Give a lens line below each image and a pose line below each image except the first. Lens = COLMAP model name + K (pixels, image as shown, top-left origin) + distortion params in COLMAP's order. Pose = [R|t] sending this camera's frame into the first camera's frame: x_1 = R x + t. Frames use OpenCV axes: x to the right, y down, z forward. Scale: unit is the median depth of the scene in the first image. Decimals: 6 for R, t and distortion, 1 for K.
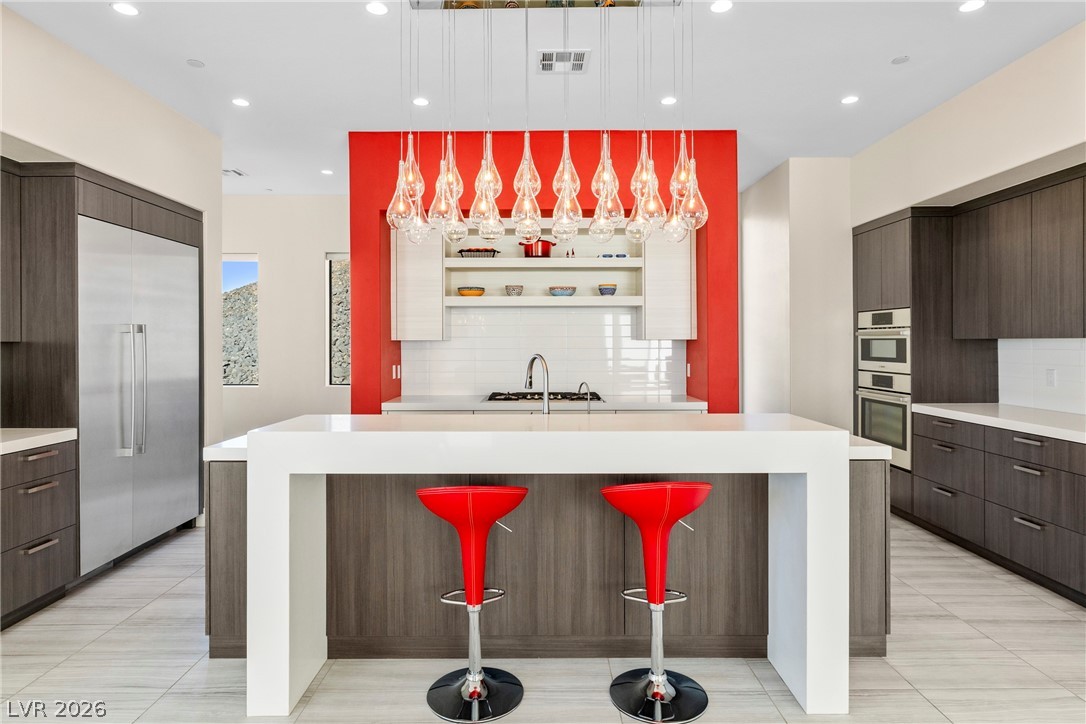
lens RADIAL K [[611.2, 0, 539.9], [0, 611.2, 346.4], [0, 0, 1]] dist [-0.000815, 0.000334]
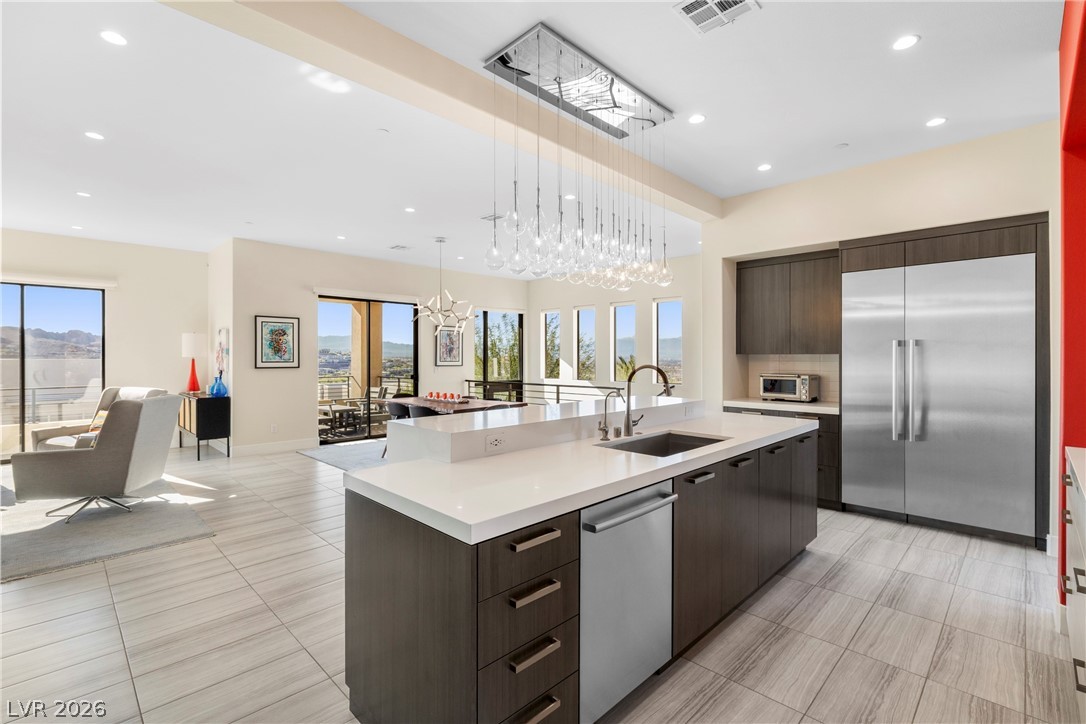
lens RADIAL K [[489.7, 0, 542.9], [0, 489.7, 358.9], [0, 0, 1]] dist [-0.002867, 0.000013]
pose [[-0.705679, 0.006650, -0.708500, 0.495391], [-0.001569, 0.999939, 0.010948, -0.004821], [0.708530, 0.008837, -0.705626, 0.965169]]
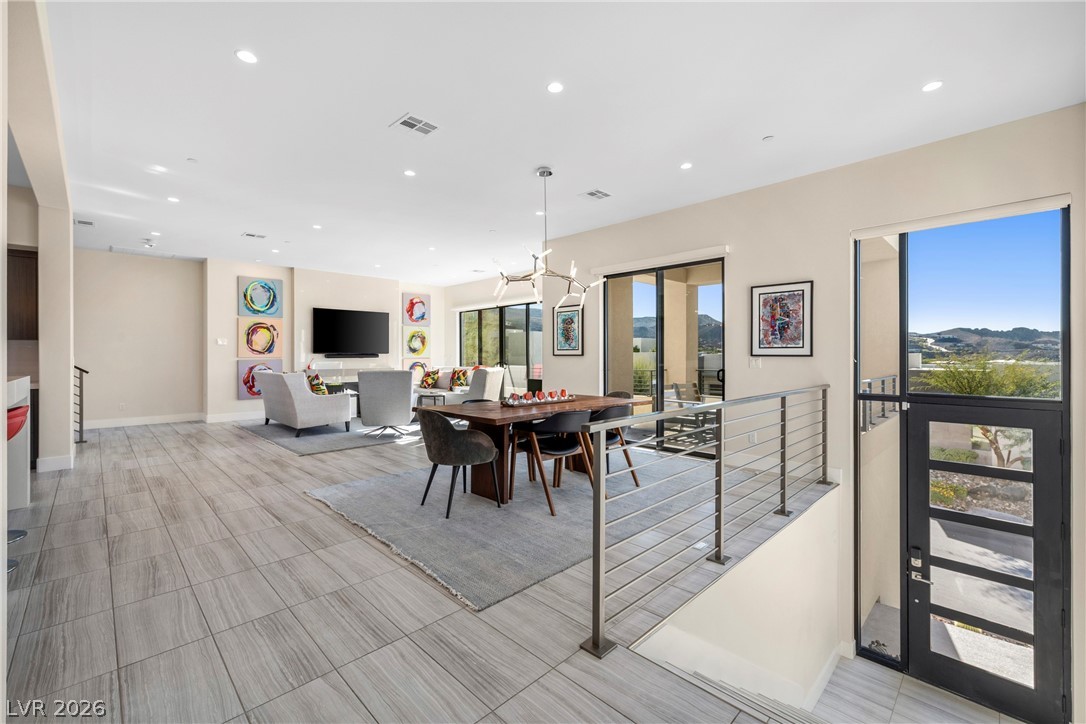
lens RADIAL K [[456.8, 0, 540.5], [0, 456.8, 354.4], [0, 0, 1]] dist [0.001199, -0.000033]
pose [[-0.700412, 0.006376, 0.713710, -0.965643], [0.008726, 0.999962, -0.000369, 0.036678], [-0.713685, 0.005970, -0.700441, 0.404327]]
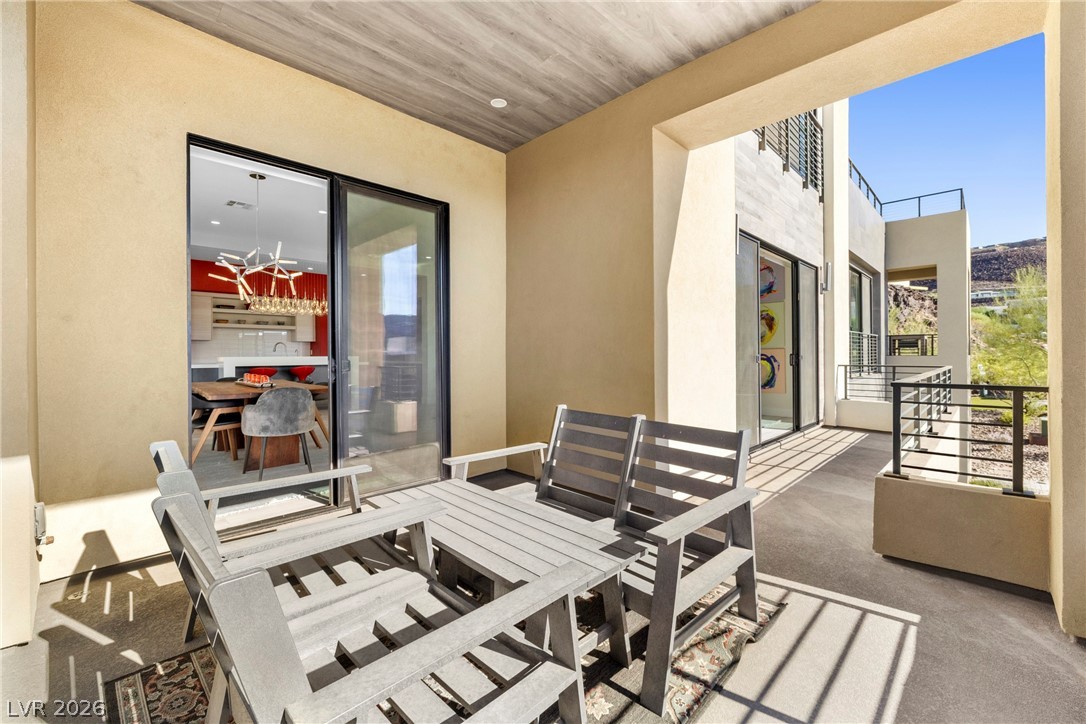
lens RADIAL K [[456.8, 0, 540.5], [0, 456.8, 354.4], [0, 0, 1]] dist [0.001199, -0.000033]
pose [[0.700969, -0.000593, 0.713191, -0.594731], [0.007025, 0.999957, -0.006073, 0.076366], [-0.713157, 0.009267, 0.700943, -1.417762]]
